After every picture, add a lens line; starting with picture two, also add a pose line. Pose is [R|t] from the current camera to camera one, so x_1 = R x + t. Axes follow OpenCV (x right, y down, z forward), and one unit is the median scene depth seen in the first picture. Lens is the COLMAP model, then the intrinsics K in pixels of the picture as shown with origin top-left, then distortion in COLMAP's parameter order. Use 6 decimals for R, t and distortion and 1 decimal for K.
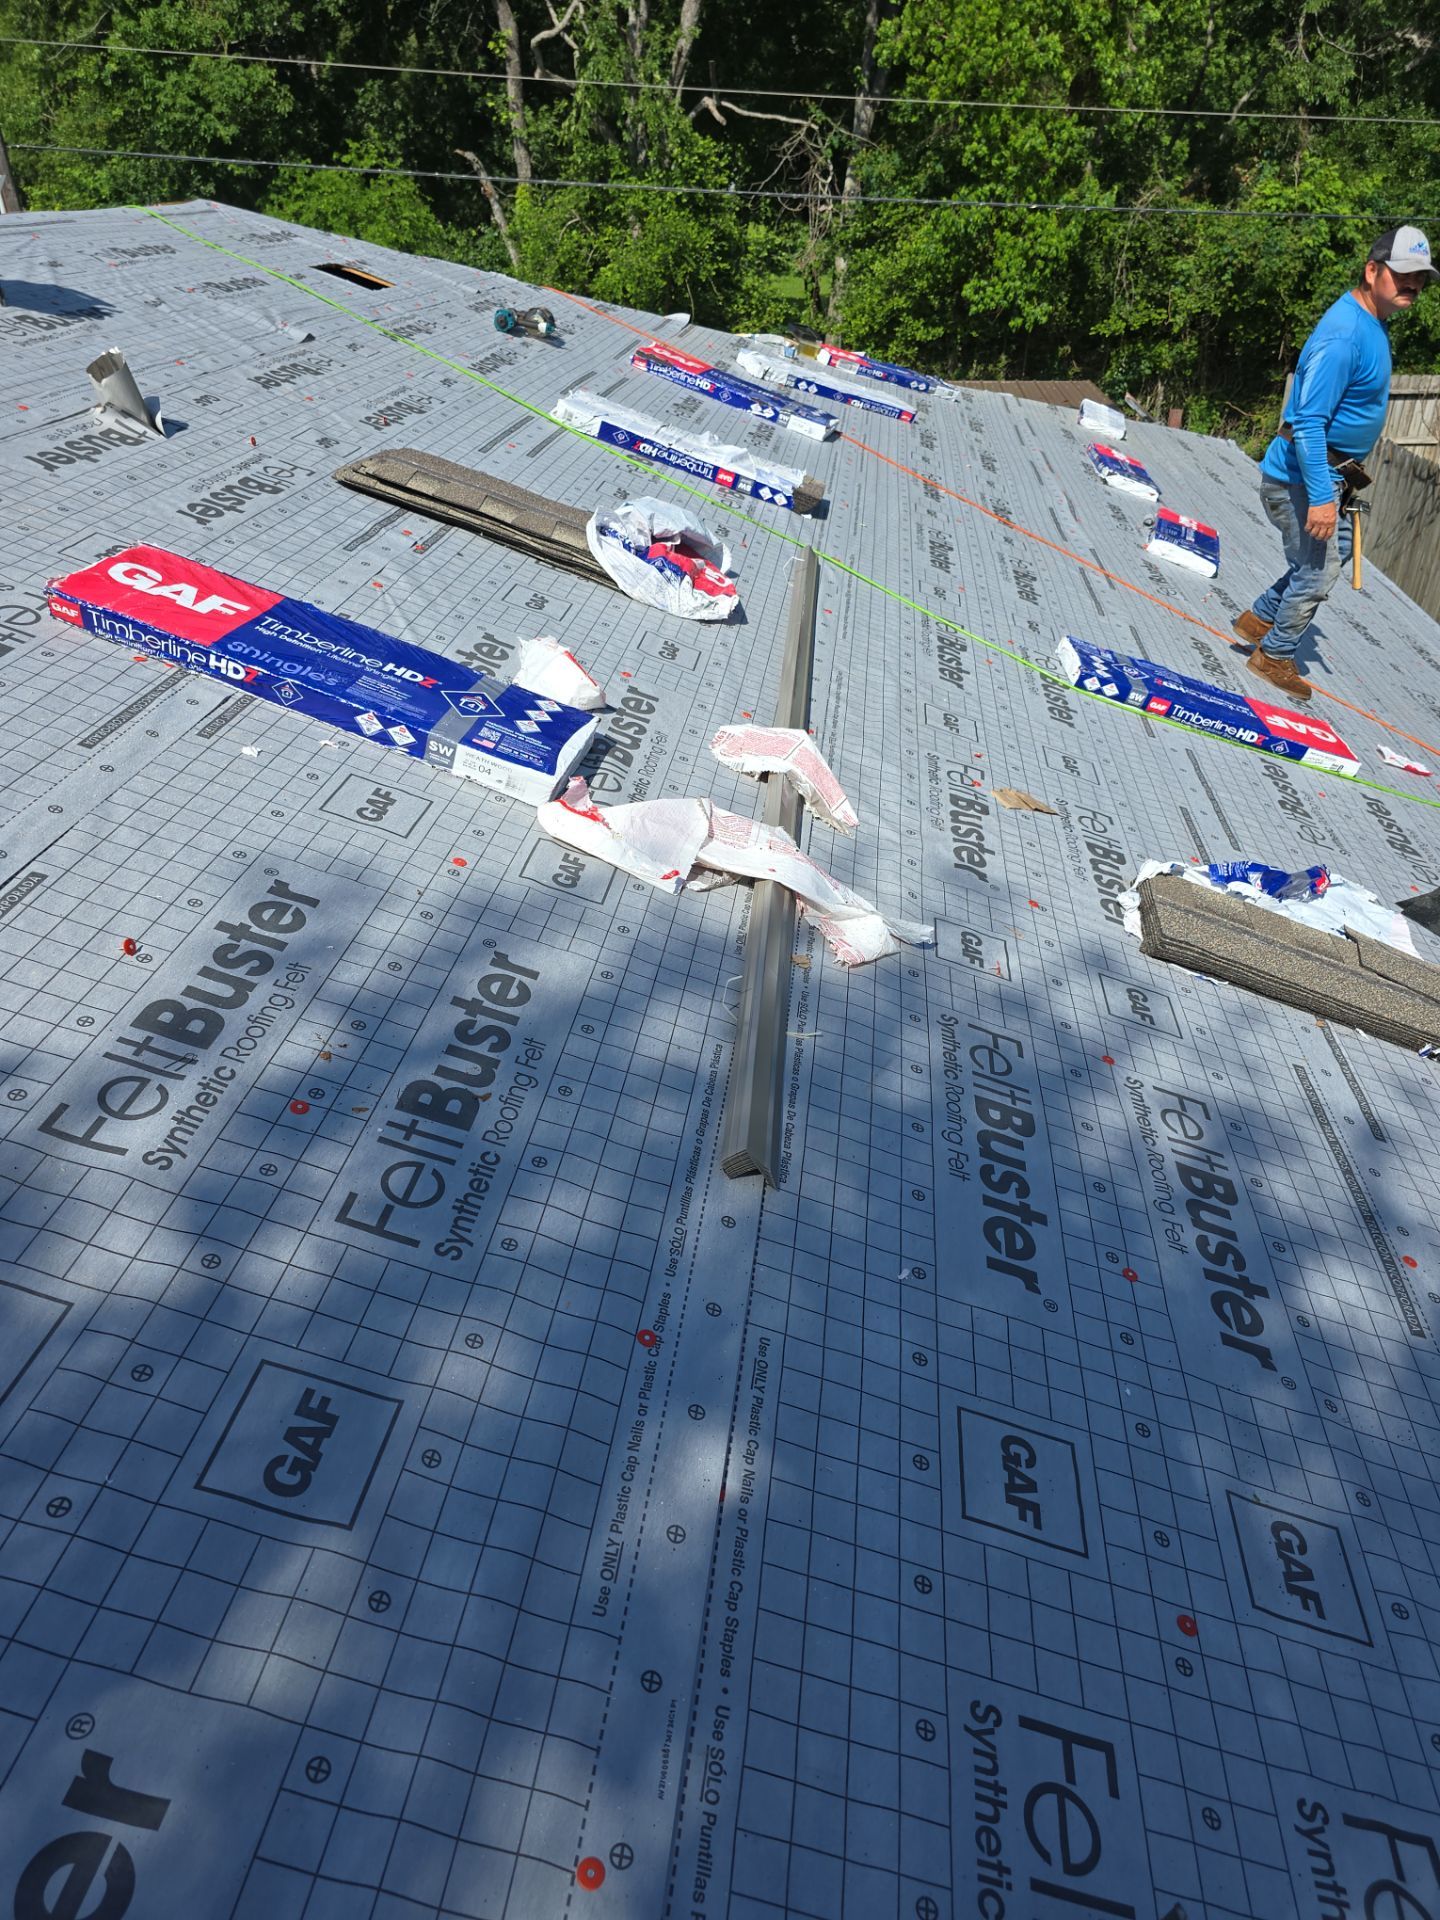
lens RADIAL K [[1262.9, 0, 730.8], [0, 1262.9, 975.0], [0, 0, 1]] dist [0.031860, -0.032125]
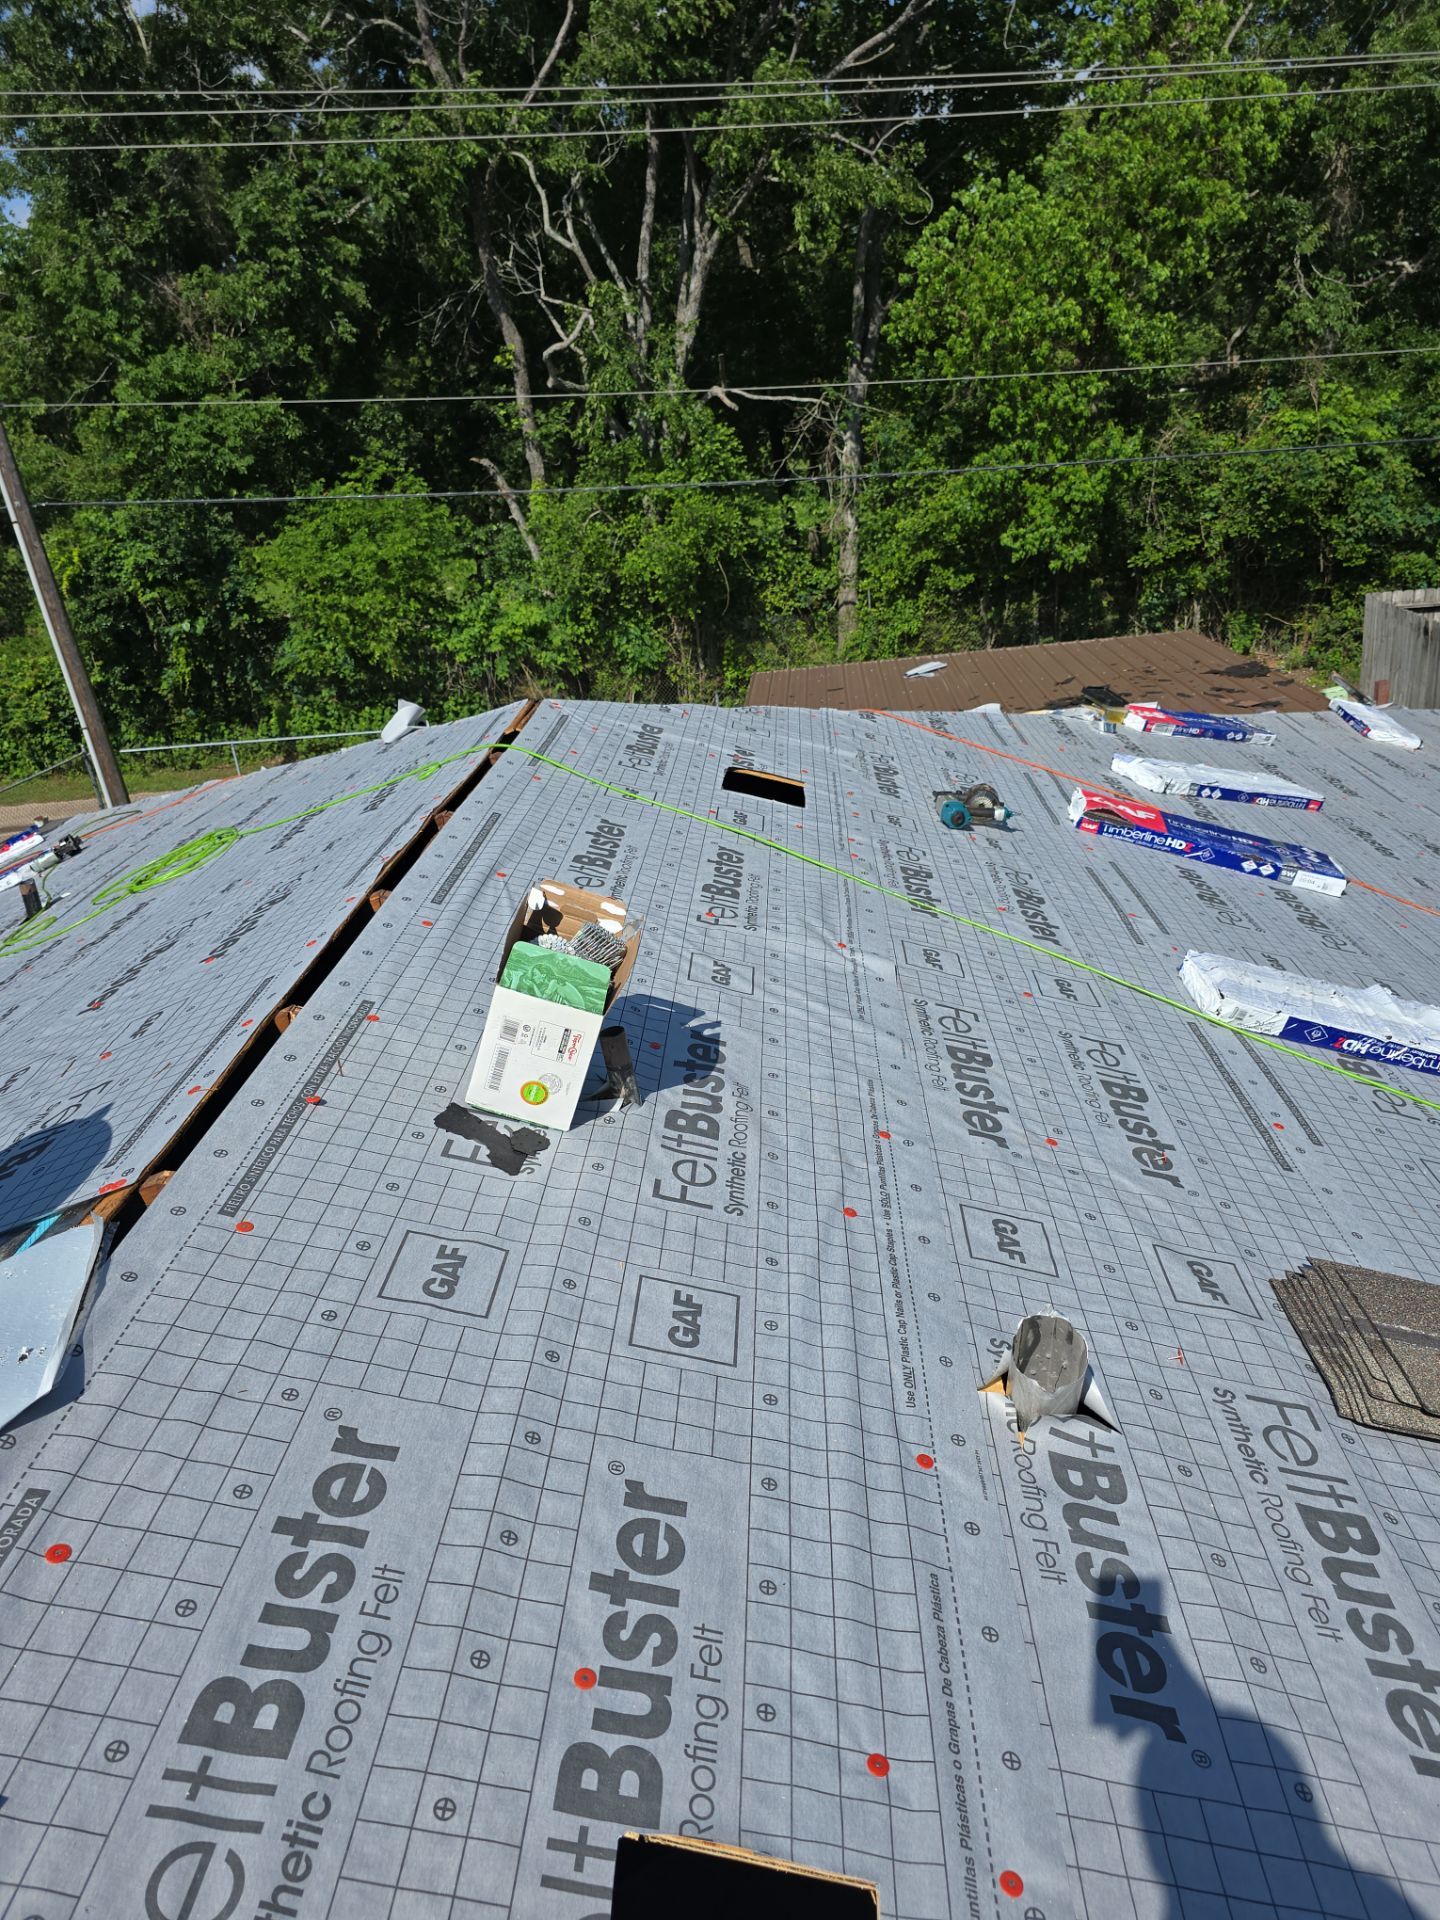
lens RADIAL K [[1262.9, 0, 707.2], [0, 1262.9, 961.9], [0, 0, 1]] dist [0.031860, -0.032125]
pose [[0.993810, -0.108684, 0.023025, -0.100011], [0.110901, 0.982810, -0.147601, -0.091070], [-0.006587, 0.149241, 0.988779, 0.068512]]
